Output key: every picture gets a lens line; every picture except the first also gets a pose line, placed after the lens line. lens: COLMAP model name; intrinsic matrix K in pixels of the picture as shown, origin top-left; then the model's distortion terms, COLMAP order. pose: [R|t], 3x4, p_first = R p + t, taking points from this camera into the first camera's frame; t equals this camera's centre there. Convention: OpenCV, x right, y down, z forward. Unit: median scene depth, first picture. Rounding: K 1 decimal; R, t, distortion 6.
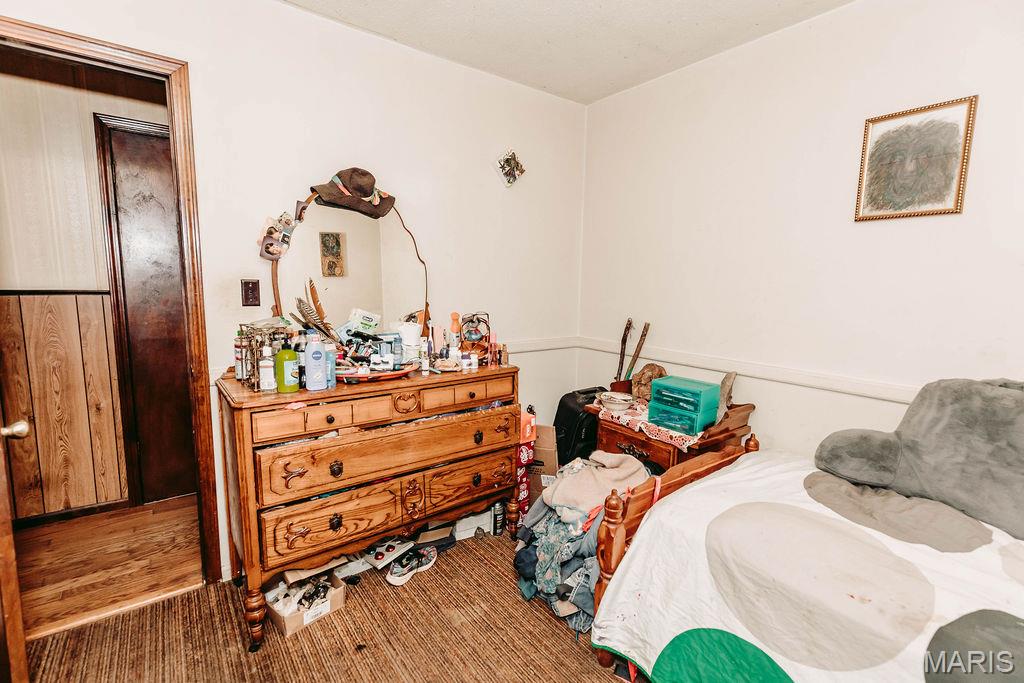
lens RADIAL K [[464.8, 0, 512.0], [0, 464.8, 341.5], [0, 0, 1]] dist [0.009189, -0.000890]
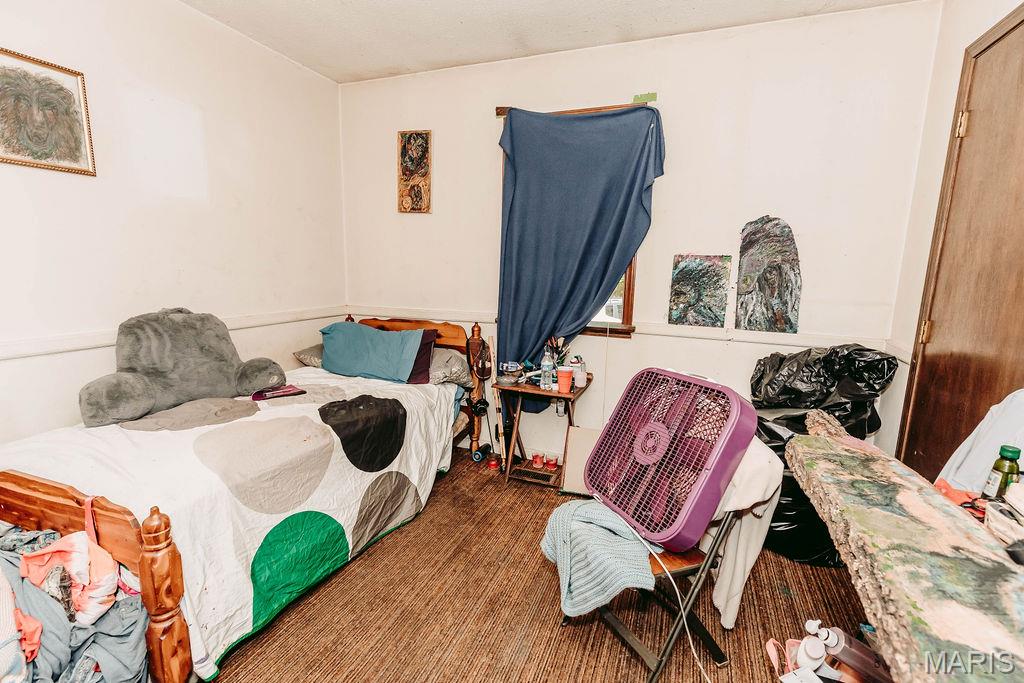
lens RADIAL K [[464.8, 0, 512.0], [0, 464.8, 341.5], [0, 0, 1]] dist [0.009189, -0.000890]
pose [[-0.511858, -0.161668, 0.843721, -0.625915], [0.083129, 0.968202, 0.235953, -0.064843], [-0.855039, 0.190912, -0.482142, 0.751239]]
